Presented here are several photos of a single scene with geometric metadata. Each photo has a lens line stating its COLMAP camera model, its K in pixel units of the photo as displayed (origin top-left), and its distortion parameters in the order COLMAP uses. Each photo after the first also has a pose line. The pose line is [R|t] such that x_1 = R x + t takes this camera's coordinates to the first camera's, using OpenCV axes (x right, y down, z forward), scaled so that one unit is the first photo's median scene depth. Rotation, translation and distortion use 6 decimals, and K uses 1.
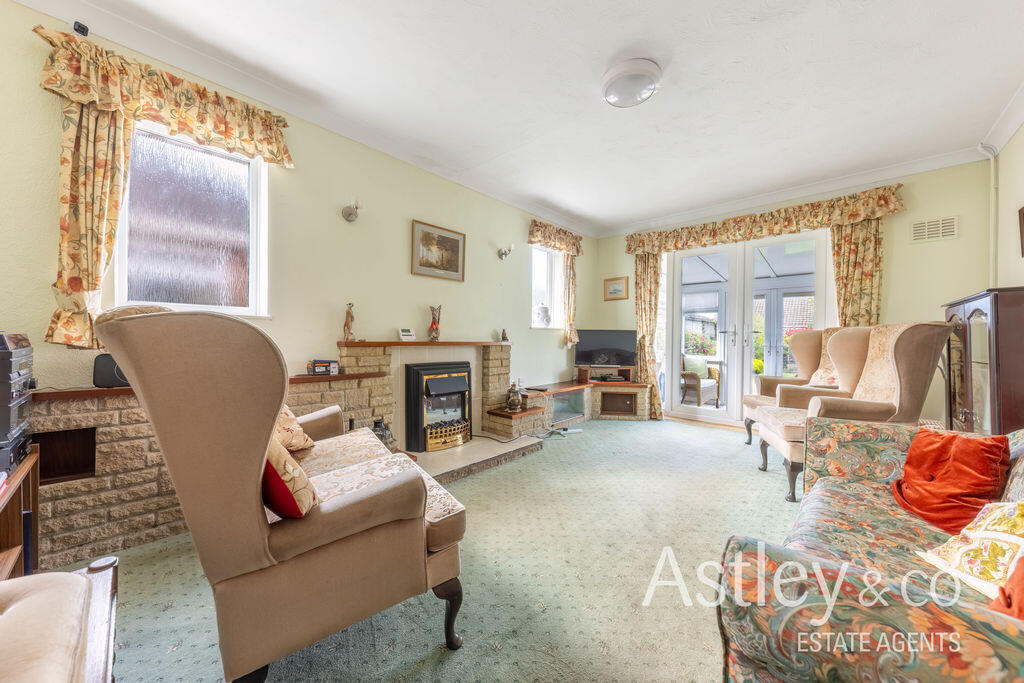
lens RADIAL K [[350.6, 0, 512.0], [0, 350.6, 341.5], [0, 0, 1]] dist [-0.000083, -0.000015]
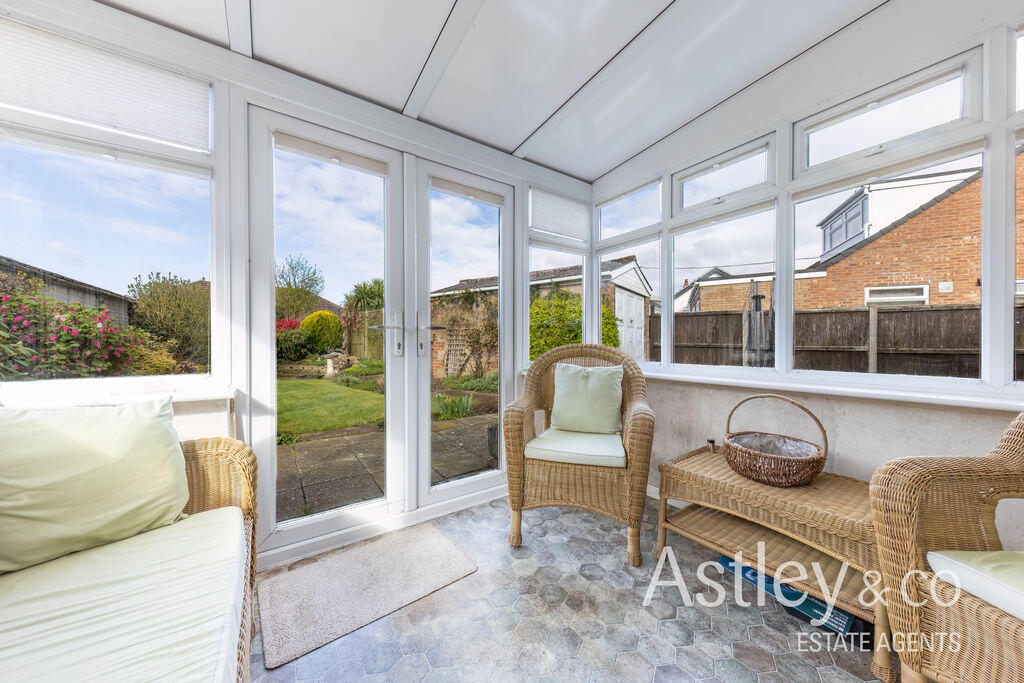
lens RADIAL K [[350.6, 0, 512.0], [0, 350.6, 341.5], [0, 0, 1]] dist [-0.000083, -0.000015]
pose [[0.202526, -0.012934, 0.979191, 0.864369], [0.012004, 0.999870, 0.010724, 0.042535], [-0.979203, 0.009582, 0.202655, 1.645889]]
